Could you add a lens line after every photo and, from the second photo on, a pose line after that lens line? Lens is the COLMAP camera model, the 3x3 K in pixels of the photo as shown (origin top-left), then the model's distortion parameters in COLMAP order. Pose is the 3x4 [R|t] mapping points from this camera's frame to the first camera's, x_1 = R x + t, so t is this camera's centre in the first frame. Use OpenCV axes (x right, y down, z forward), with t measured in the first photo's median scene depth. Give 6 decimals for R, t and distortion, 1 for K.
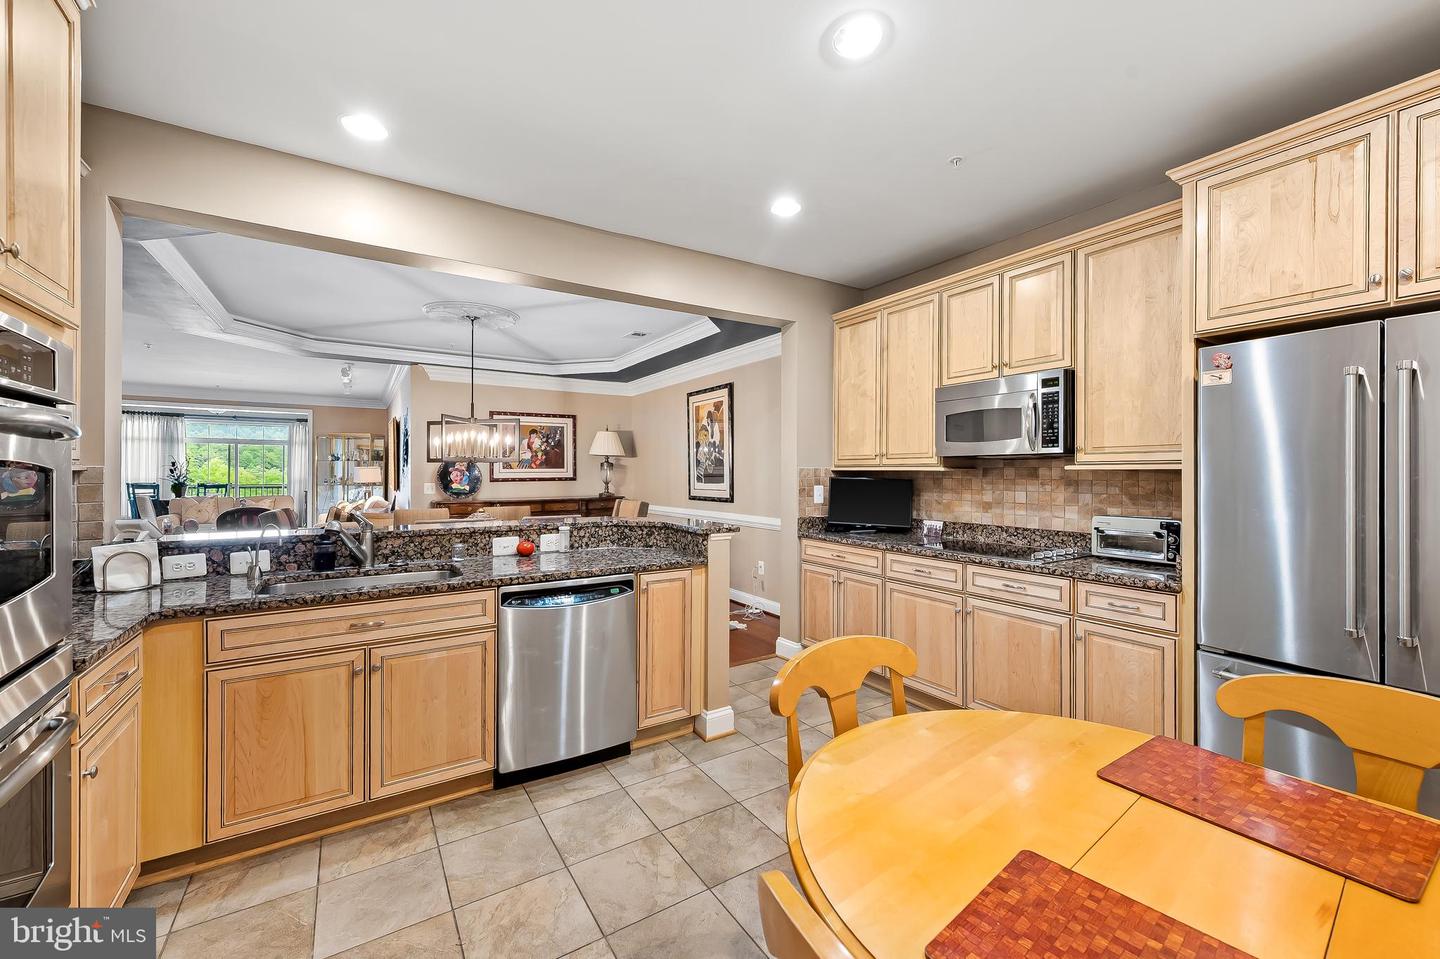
lens RADIAL K [[566.2, 0, 727.0], [0, 566.2, 476.5], [0, 0, 1]] dist [0.005445, -0.000879]
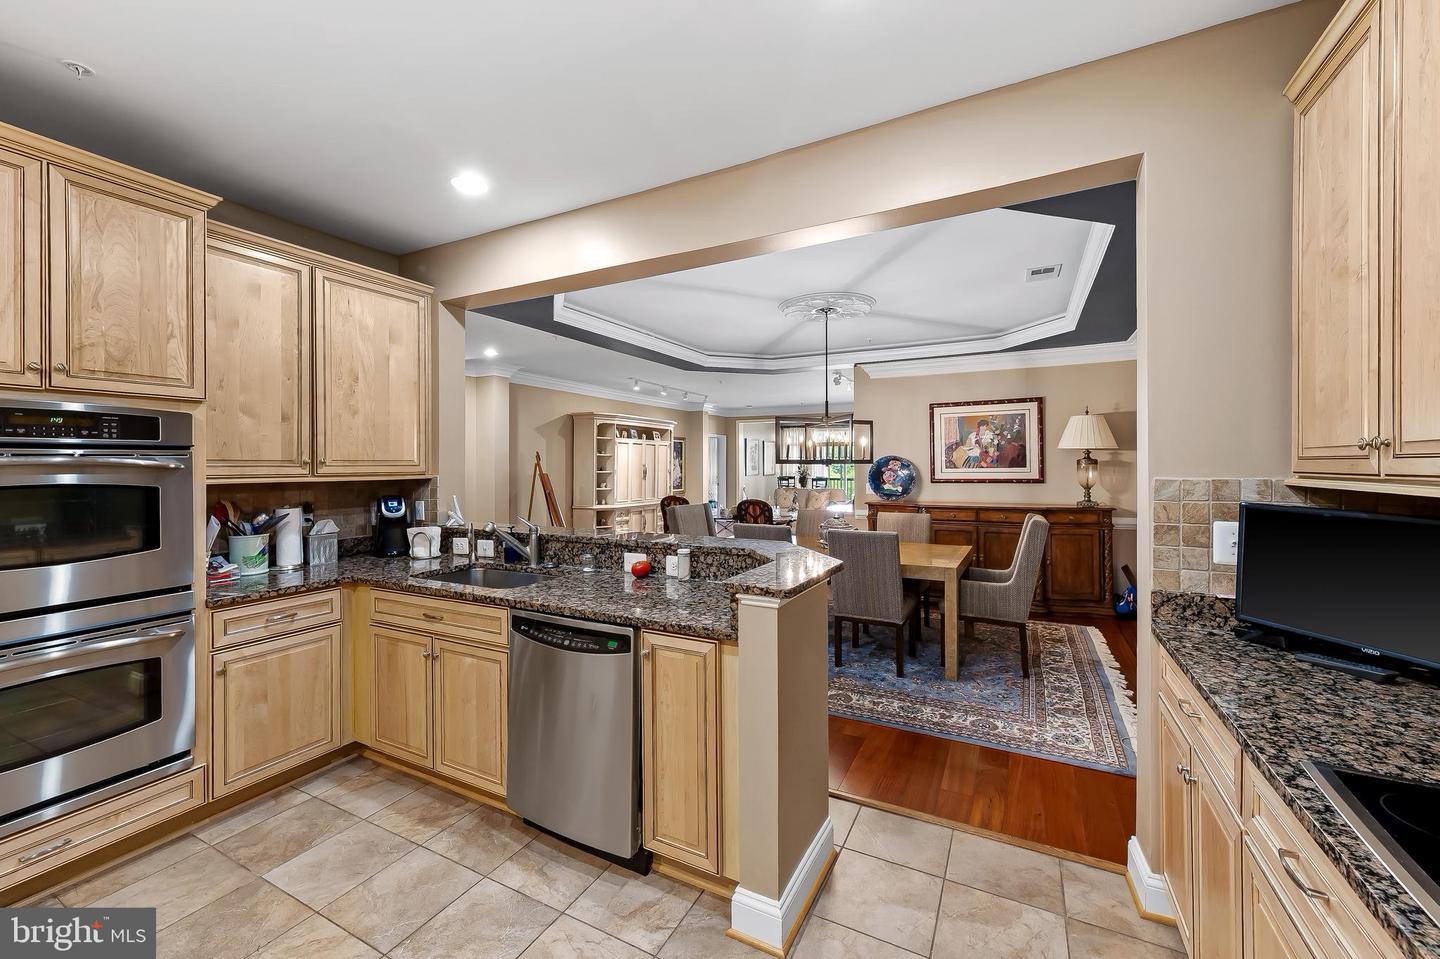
lens RADIAL K [[566.2, 0, 728.1], [0, 566.2, 466.4], [0, 0, 1]] dist [0.005445, -0.000879]
pose [[0.502798, -0.001099, -0.864403, 0.445187], [-0.003639, 0.999988, -0.003388, -0.028410], [0.864396, 0.004849, 0.502788, 0.630238]]
